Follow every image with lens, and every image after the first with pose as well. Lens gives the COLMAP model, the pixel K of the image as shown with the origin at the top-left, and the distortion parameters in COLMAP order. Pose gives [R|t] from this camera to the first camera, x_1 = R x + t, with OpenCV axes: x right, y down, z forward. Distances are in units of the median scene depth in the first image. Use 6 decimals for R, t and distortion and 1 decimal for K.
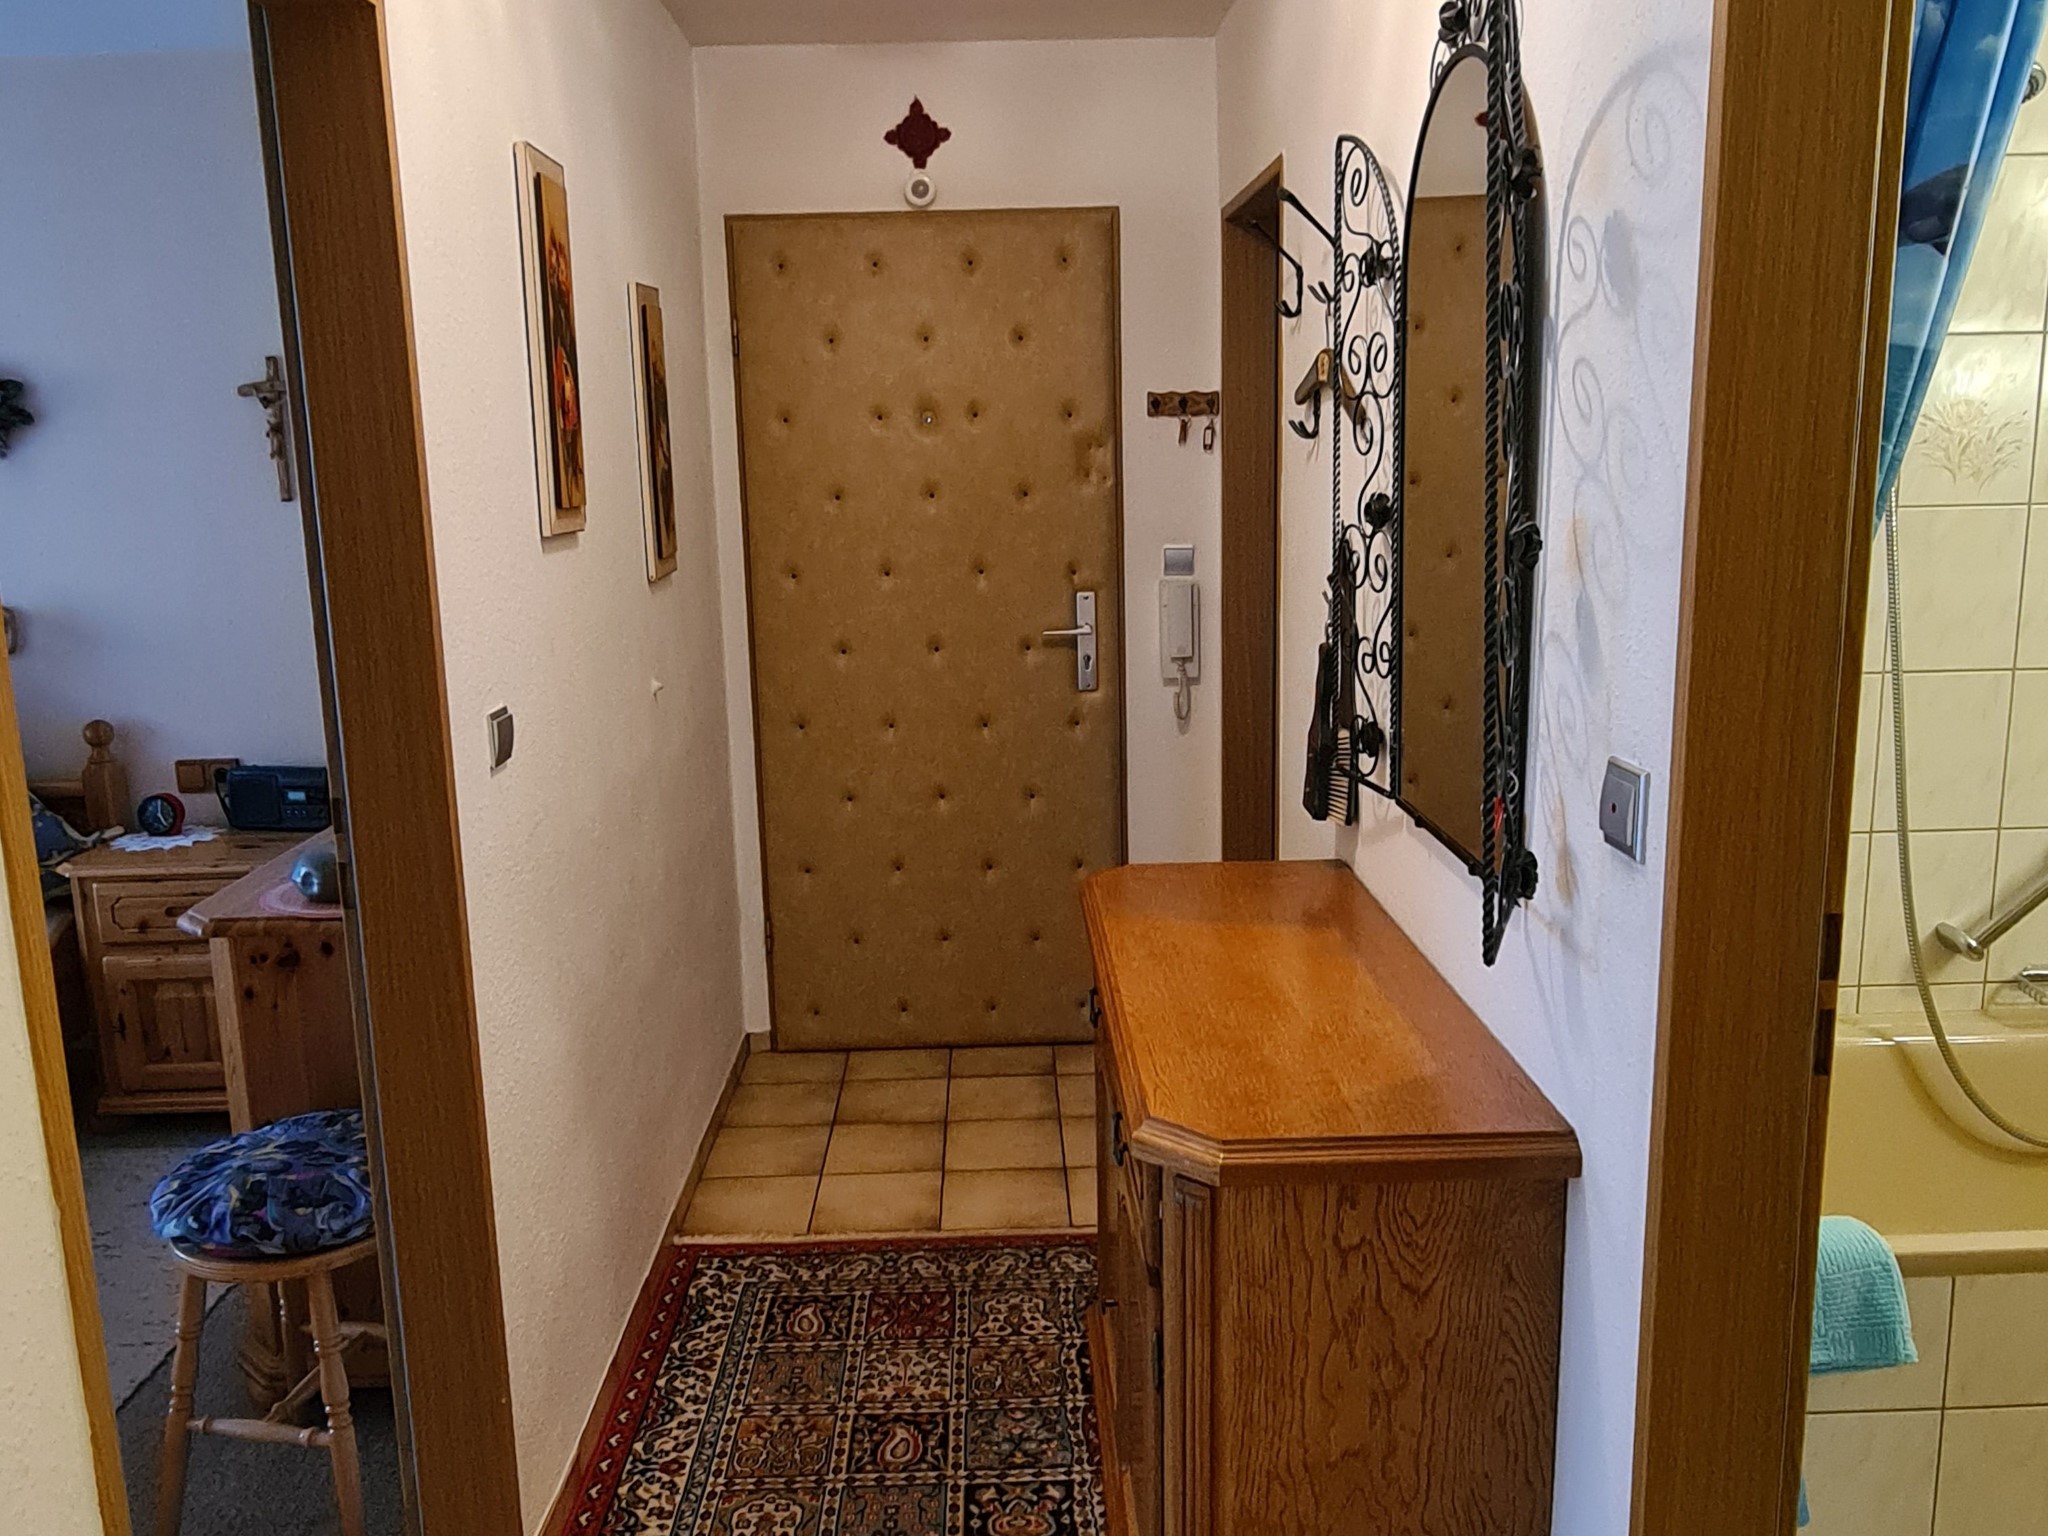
lens RADIAL K [[1637.1, 0, 1023.2], [0, 1637.1, 759.5], [0, 0, 1]] dist [-0.002171, 0.000572]
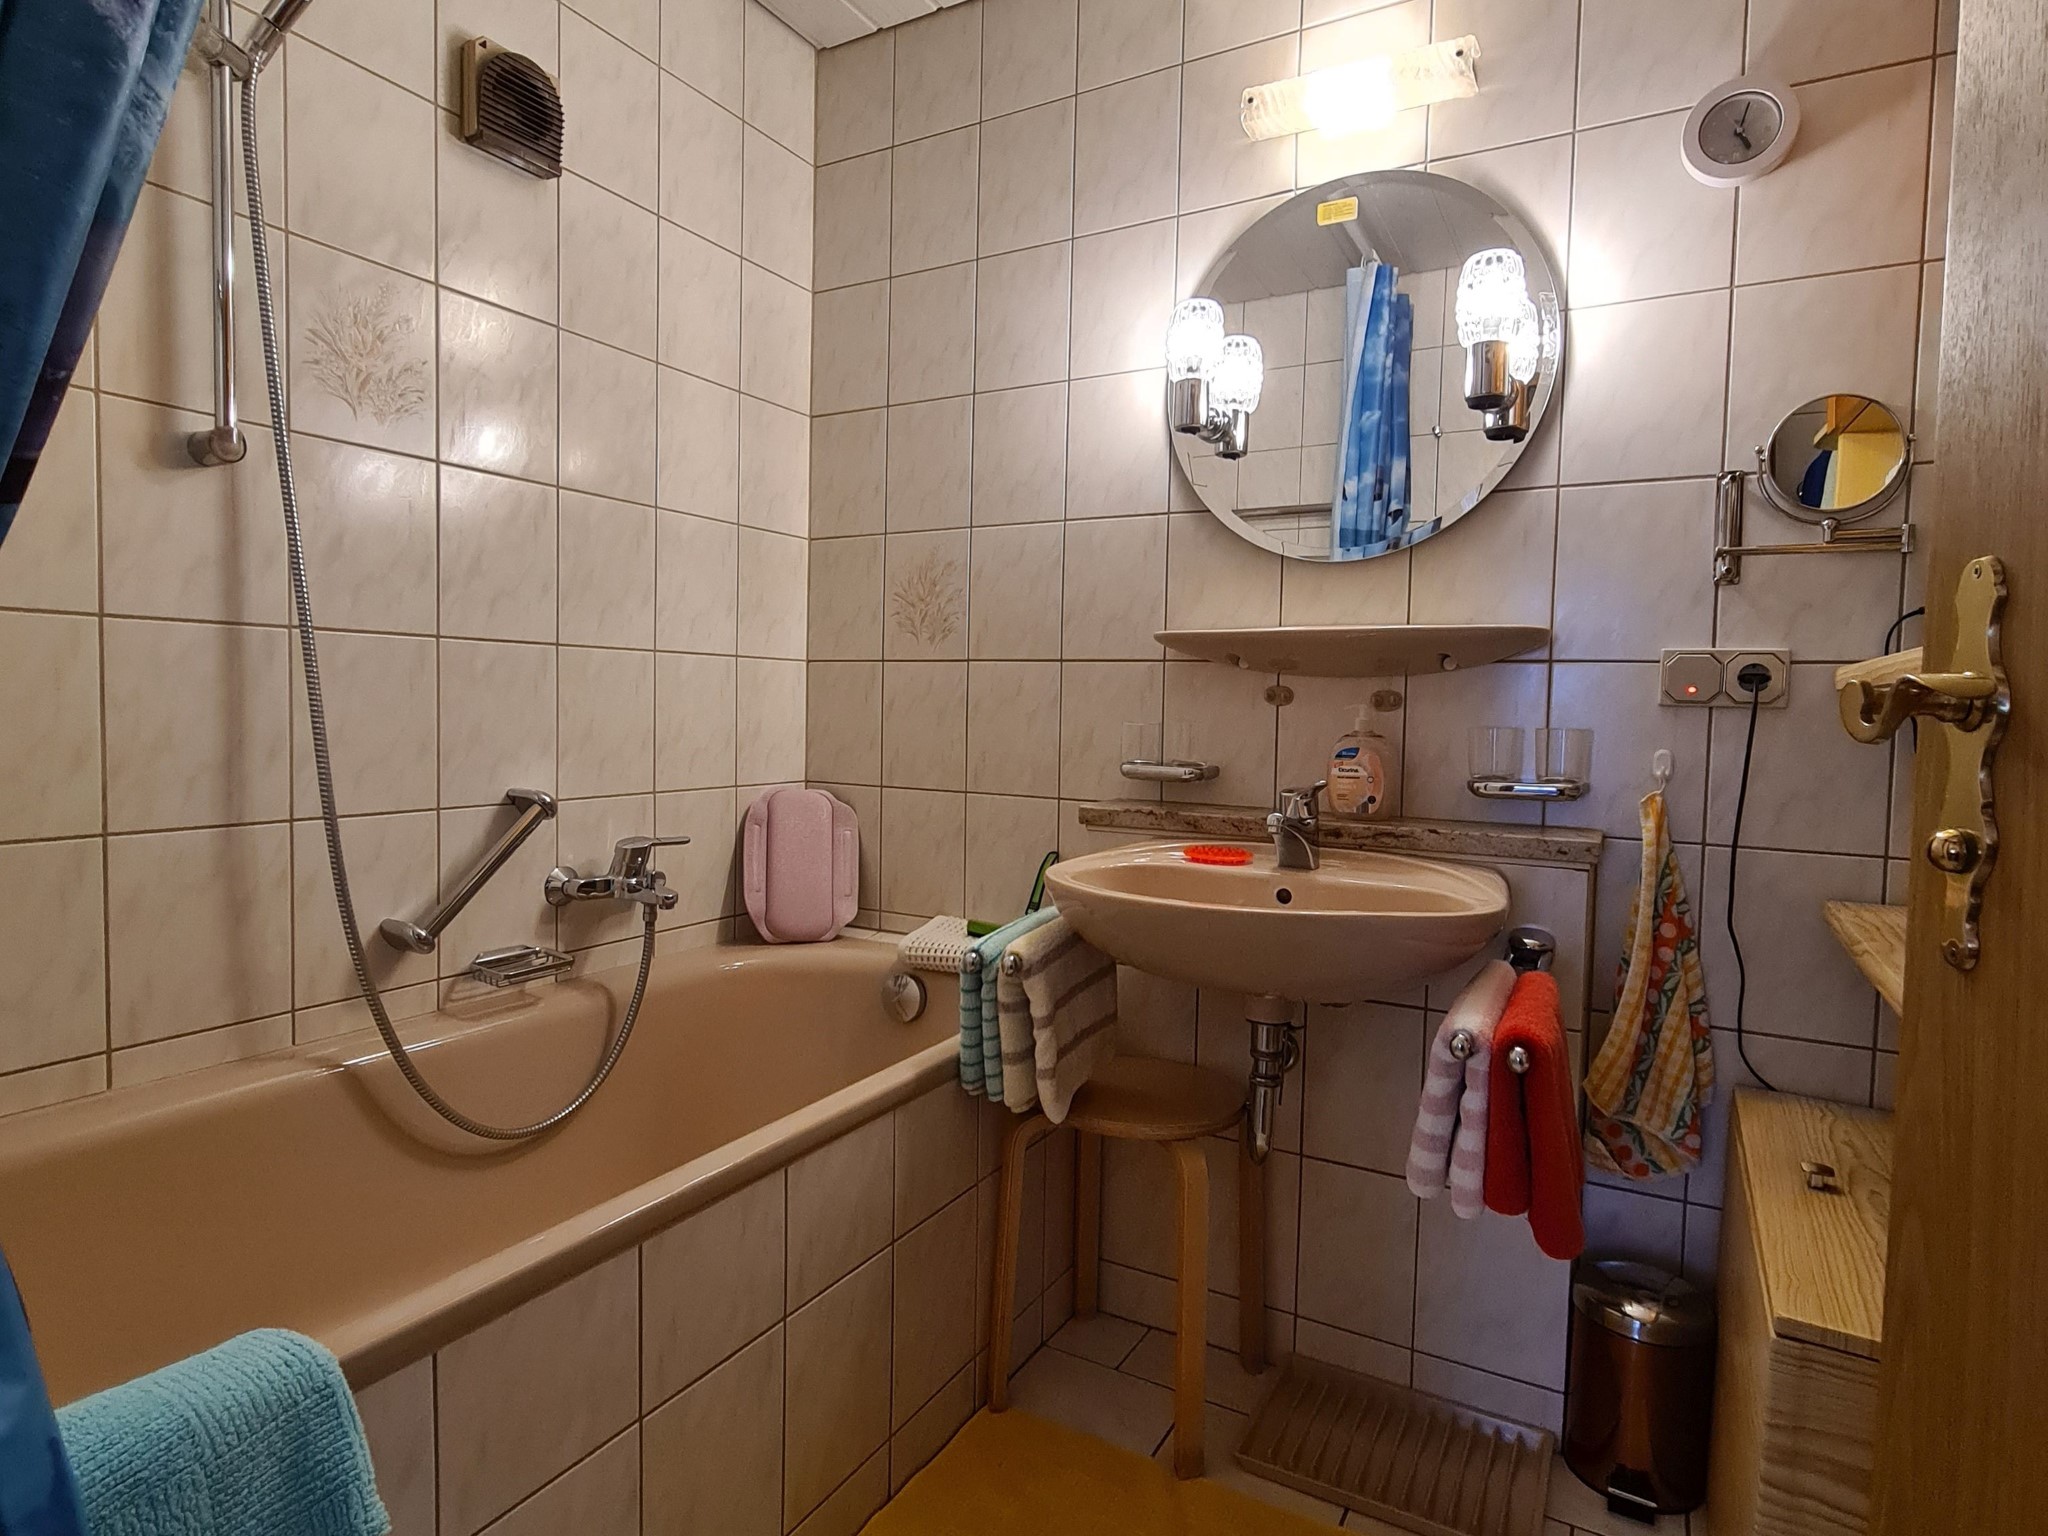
lens RADIAL K [[1115.5, 0, 1016.4], [0, 1115.5, 769.9], [0, 0, 1]] dist [-0.000526, -0.000344]
pose [[0.518618, -0.009232, 0.854956, 0.221707], [0.125473, 0.989938, -0.065423, 0.103064], [-0.845749, 0.141203, 0.514558, 0.387038]]
